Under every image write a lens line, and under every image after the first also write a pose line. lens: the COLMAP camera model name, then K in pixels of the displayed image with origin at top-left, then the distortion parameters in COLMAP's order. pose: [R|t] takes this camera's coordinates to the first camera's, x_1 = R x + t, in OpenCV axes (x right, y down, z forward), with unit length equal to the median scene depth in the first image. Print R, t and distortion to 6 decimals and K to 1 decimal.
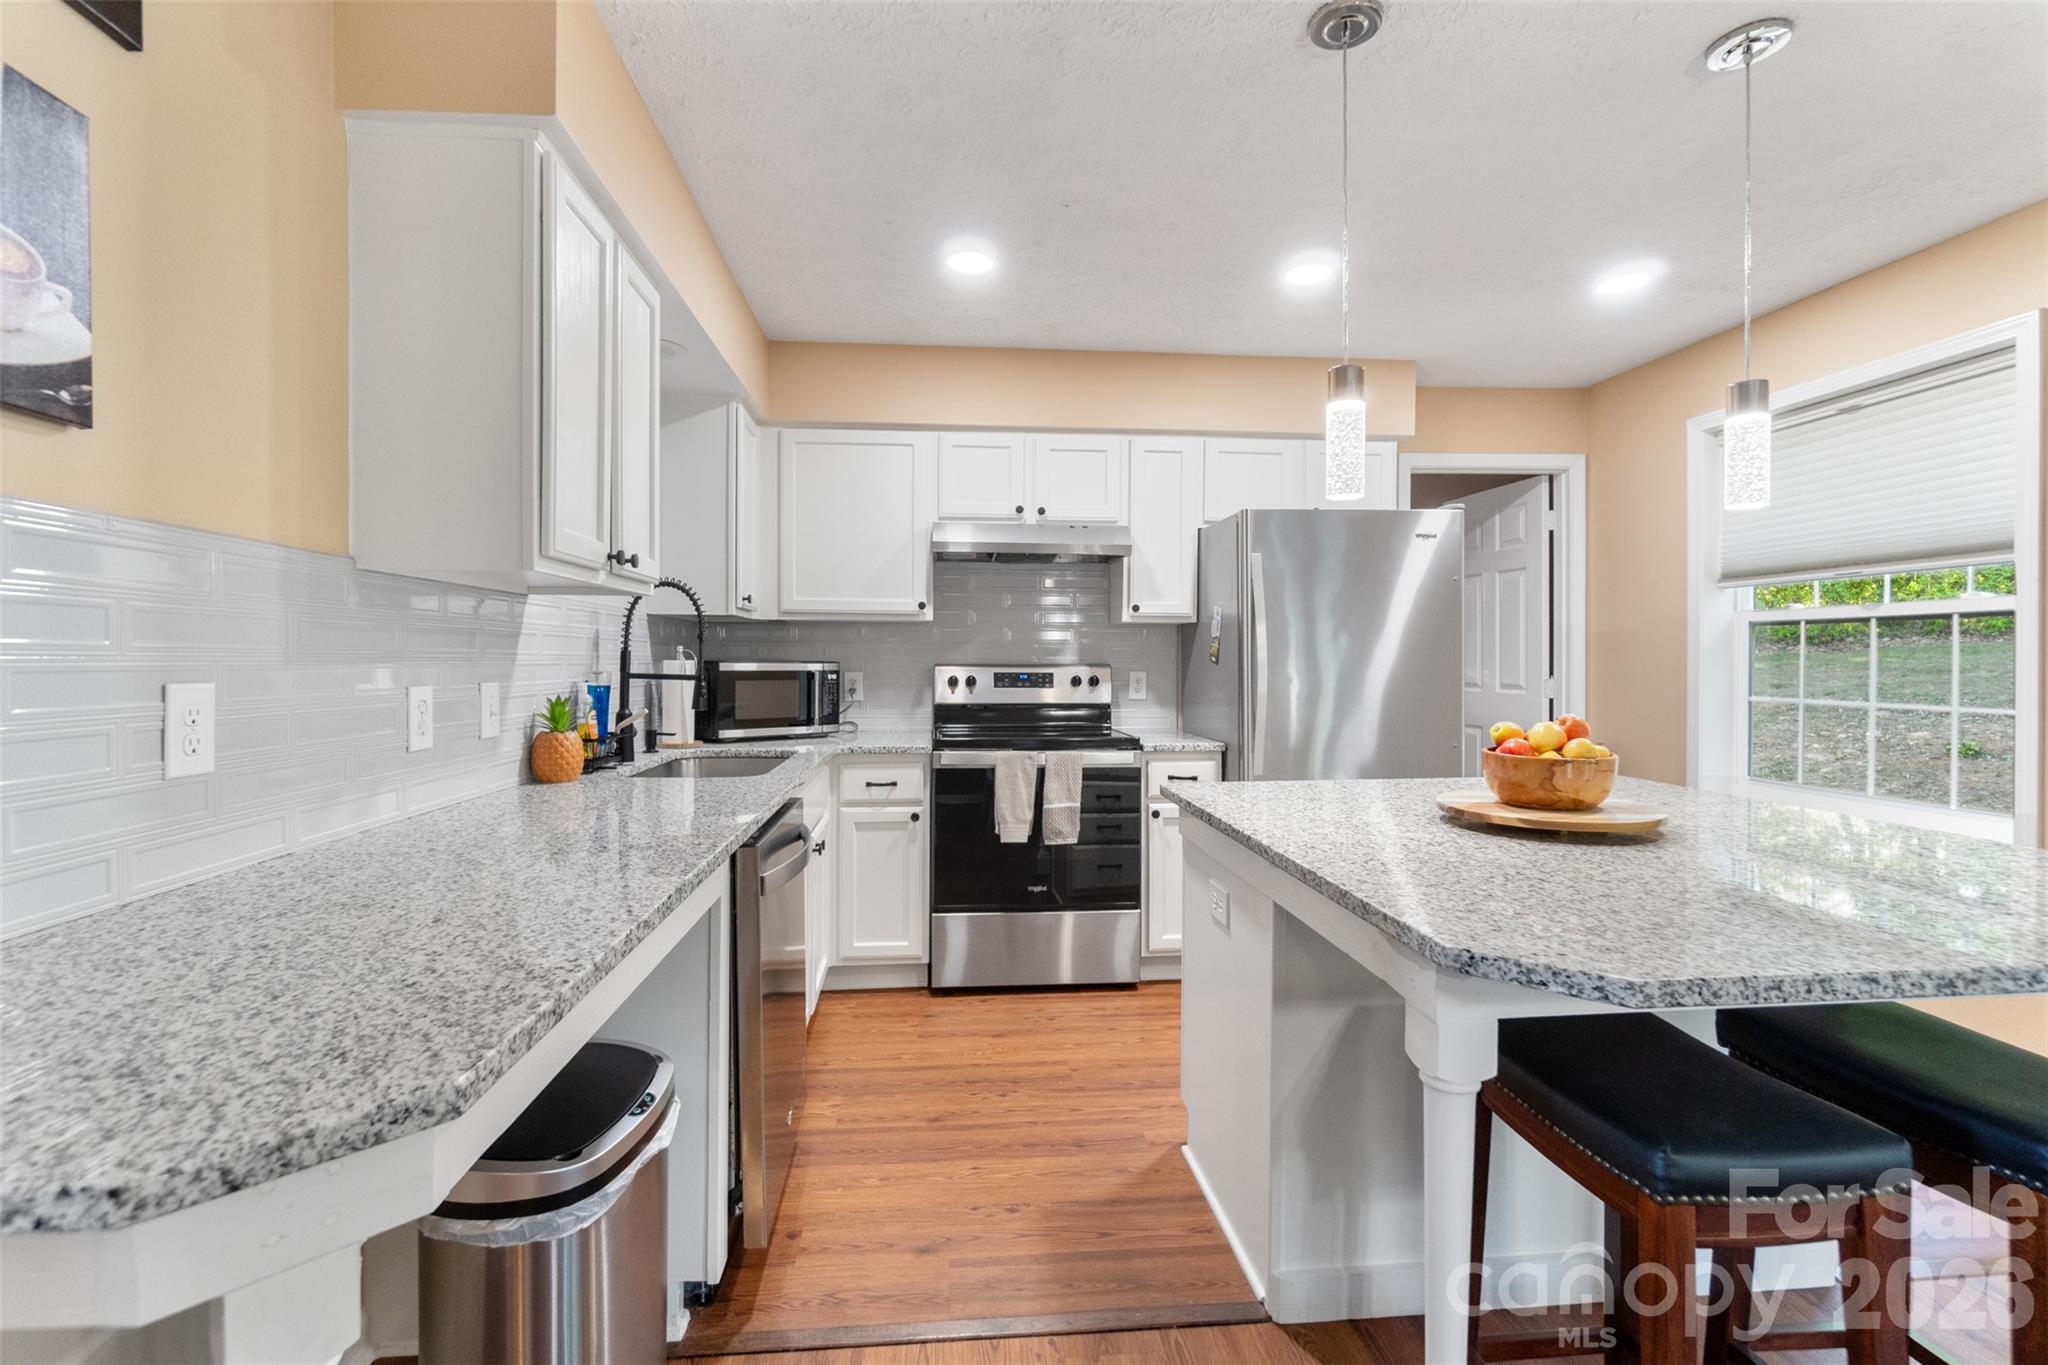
lens RADIAL K [[901.0, 0, 1024.4], [0, 901.0, 673.8], [0, 0, 1]] dist [-0.002409, 0.000206]
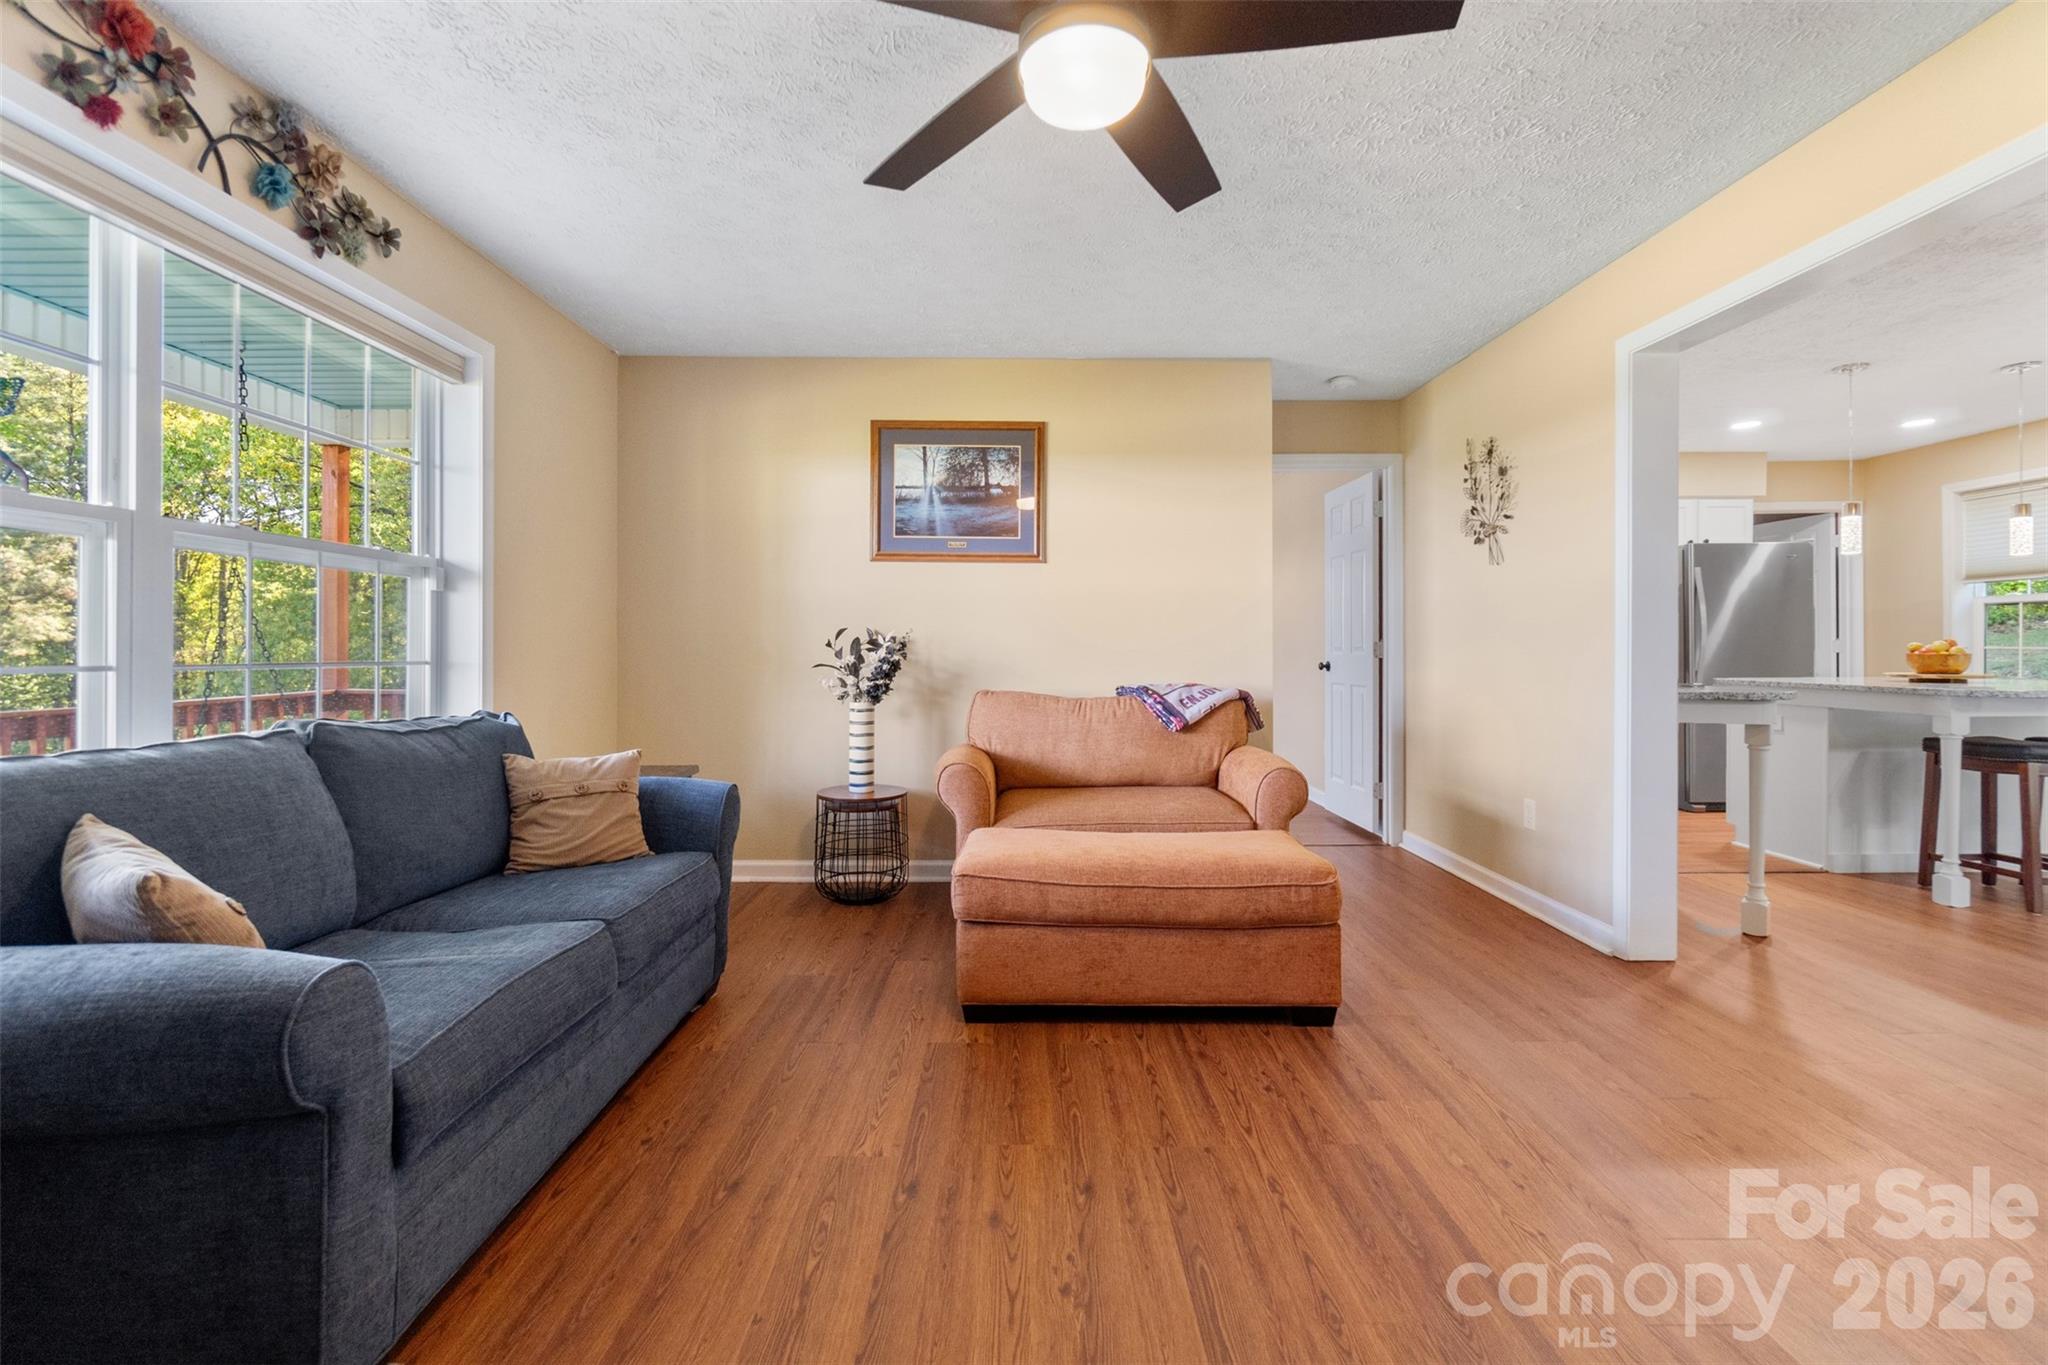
lens RADIAL K [[901.0, 0, 1022.3], [0, 901.0, 665.3], [0, 0, 1]] dist [-0.002409, 0.000206]
pose [[0.996830, -0.004533, -0.079431, -0.893877], [0.004182, 0.999981, -0.004588, 0.061591], [0.079450, 0.004241, 0.996830, -0.862637]]
